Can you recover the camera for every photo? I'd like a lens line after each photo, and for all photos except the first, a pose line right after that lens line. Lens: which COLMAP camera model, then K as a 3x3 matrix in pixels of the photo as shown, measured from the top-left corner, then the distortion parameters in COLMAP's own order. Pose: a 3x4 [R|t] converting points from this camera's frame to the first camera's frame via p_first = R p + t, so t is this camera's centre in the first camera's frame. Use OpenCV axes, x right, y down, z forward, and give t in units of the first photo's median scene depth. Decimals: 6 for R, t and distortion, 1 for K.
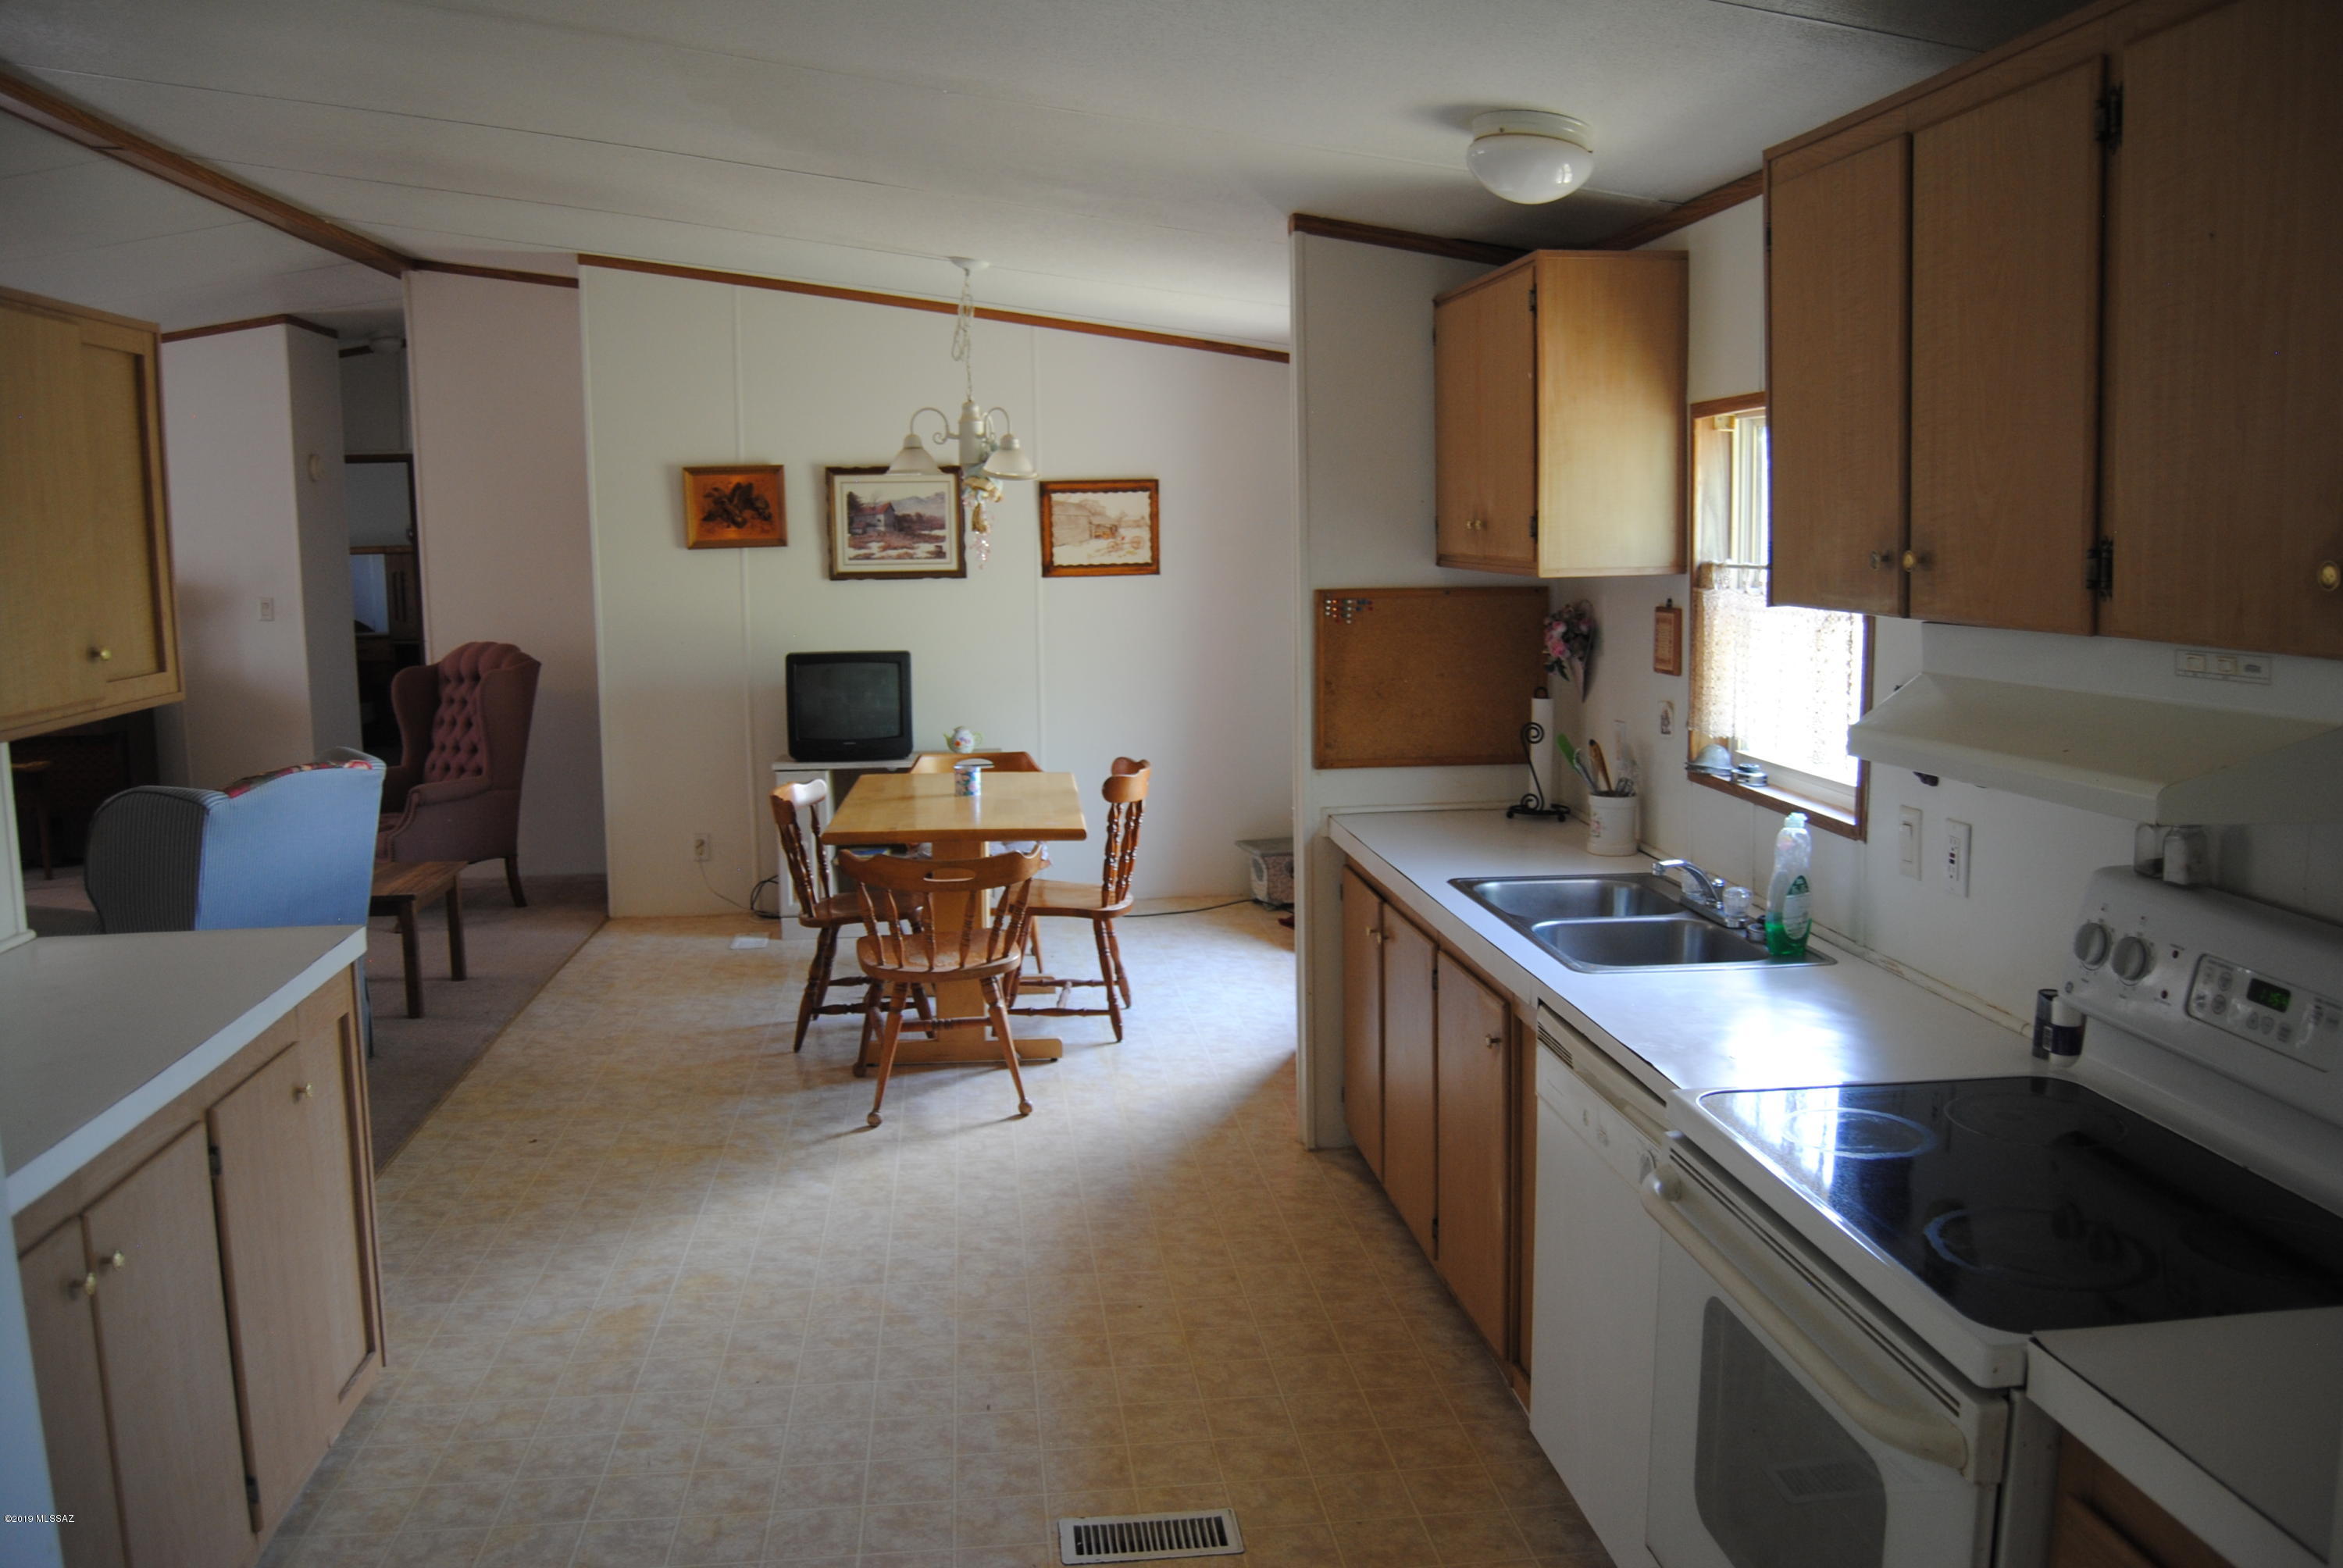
lens RADIAL K [[1872.7, 0, 1188.4], [0, 1872.7, 771.0], [0, 0, 1]] dist [-0.004611, -0.003642]
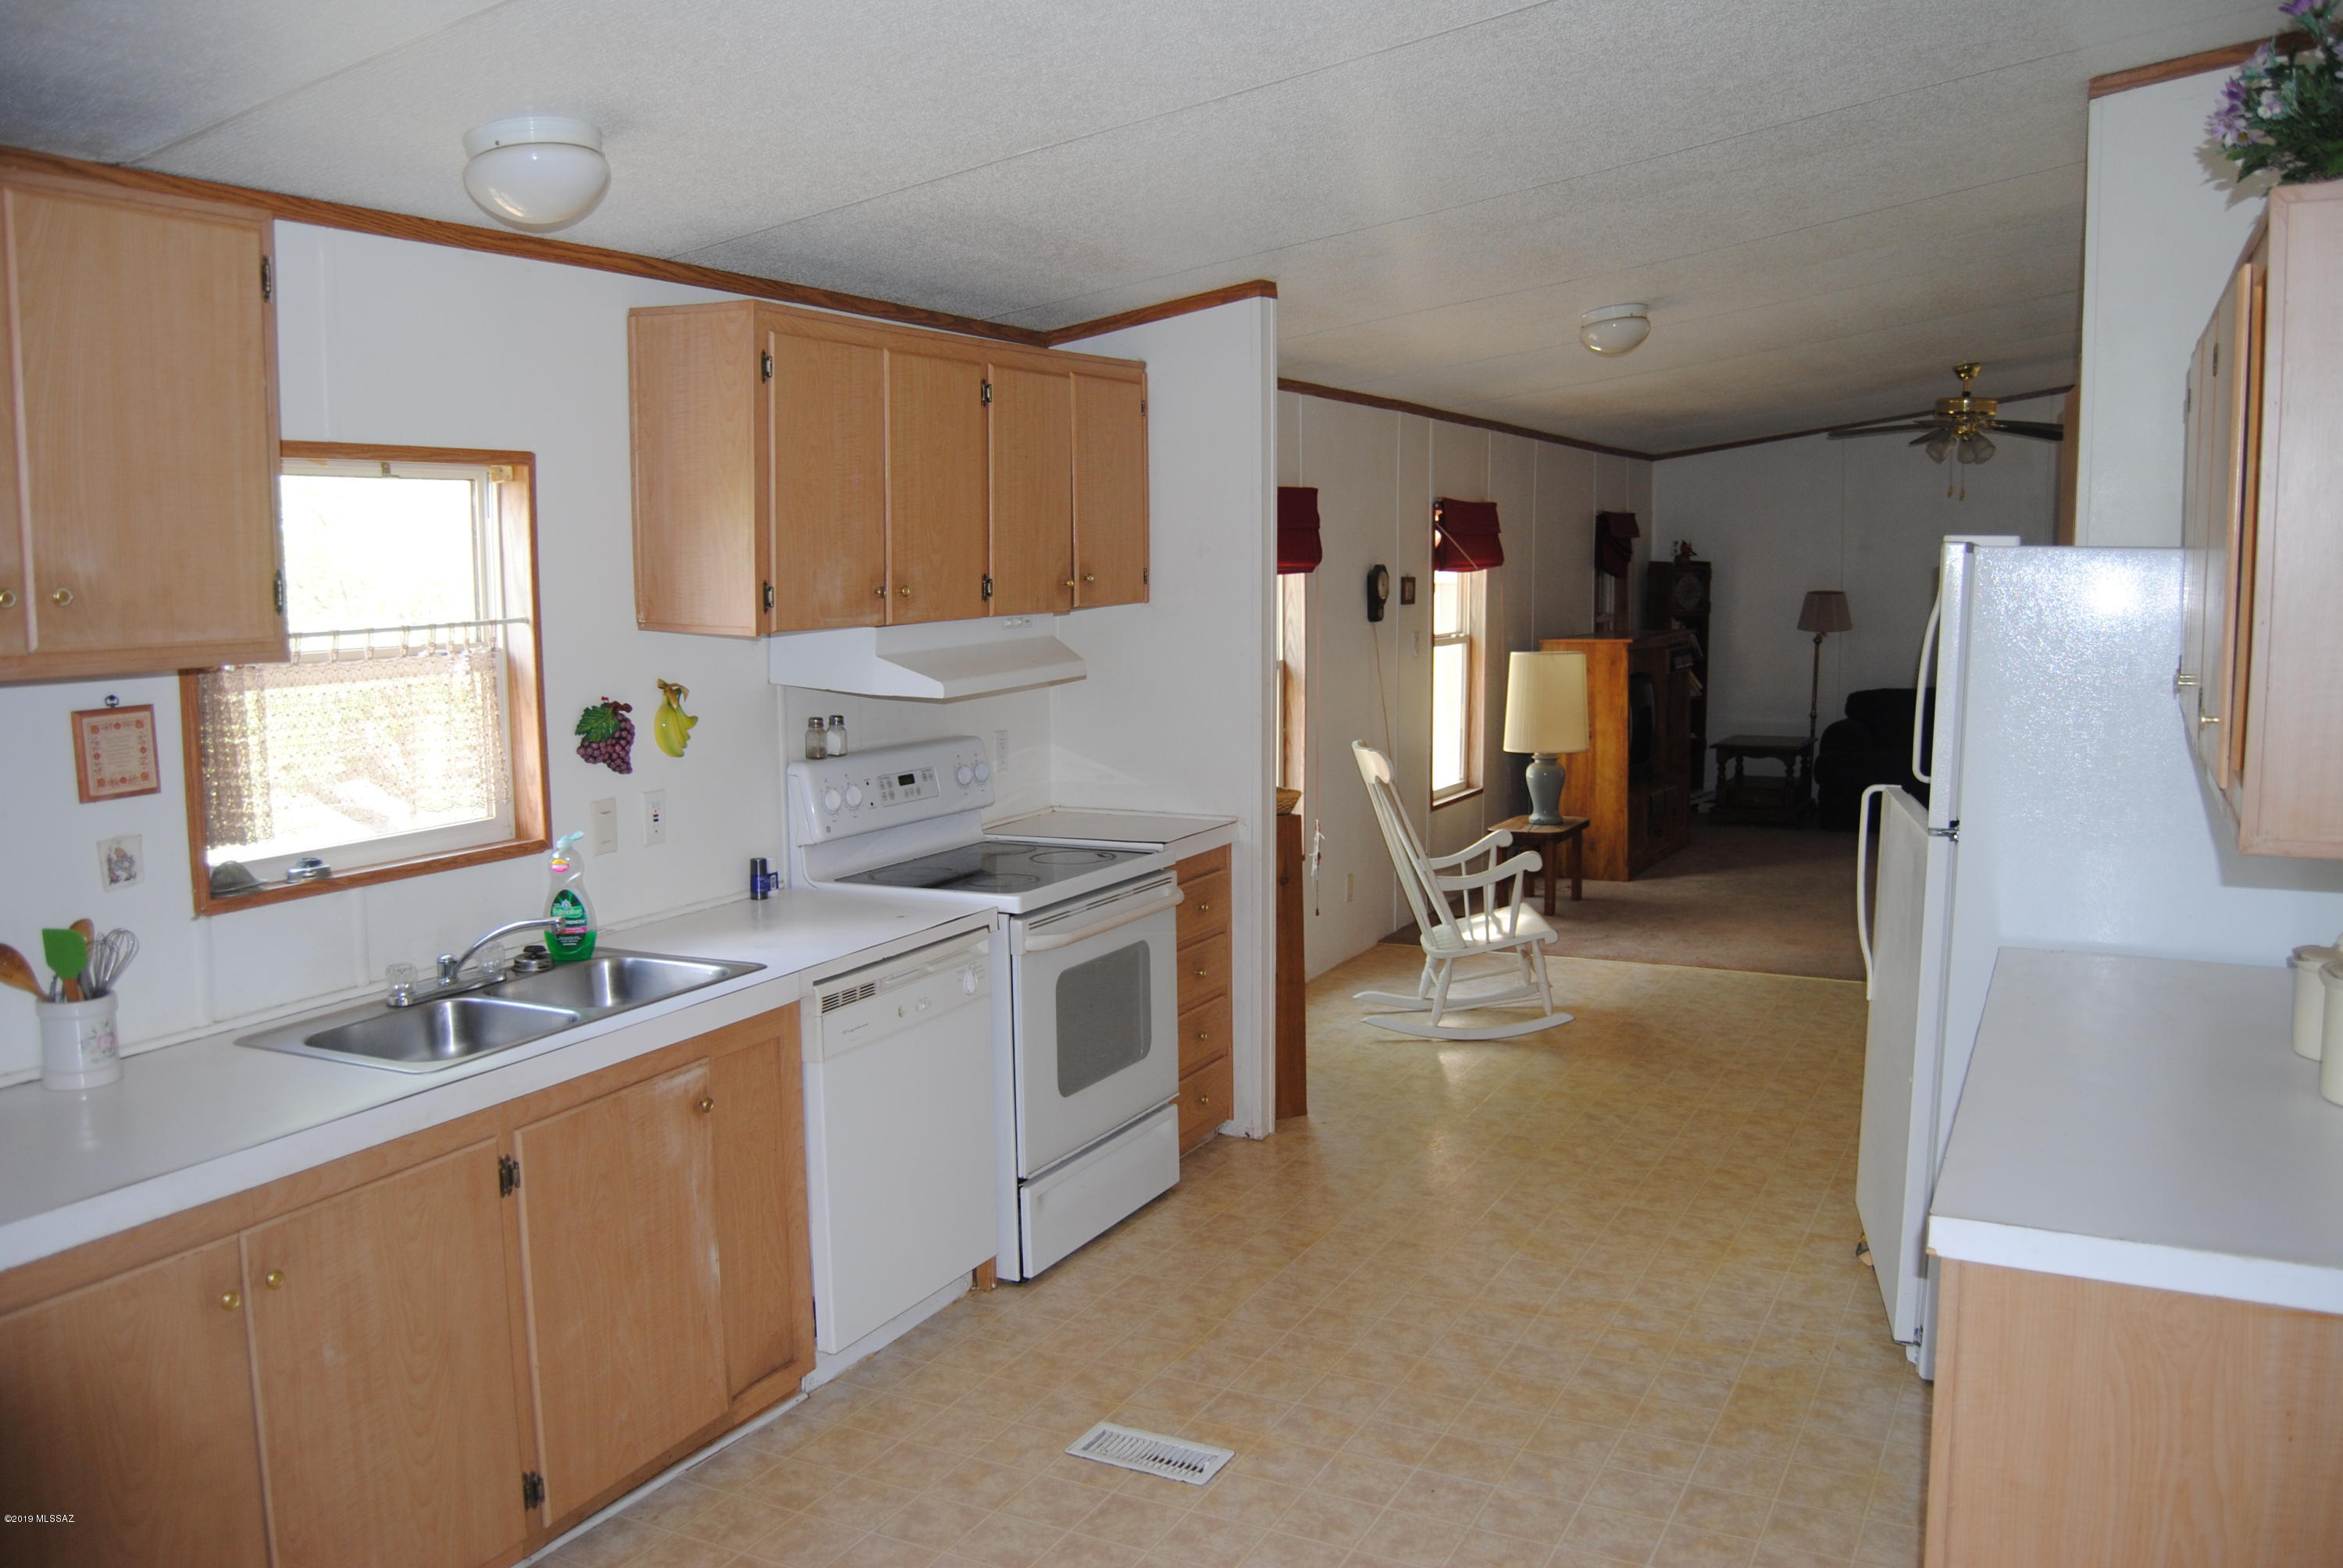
lens RADIAL K [[1872.7, 0, 1185.3], [0, 1872.7, 785.8], [0, 0, 1]] dist [-0.004611, -0.003642]
pose [[-0.827724, -0.053365, 0.558592, -0.648158], [0.092606, 0.968826, 0.229781, -0.243529], [-0.553441, 0.241924, -0.796979, 1.782050]]
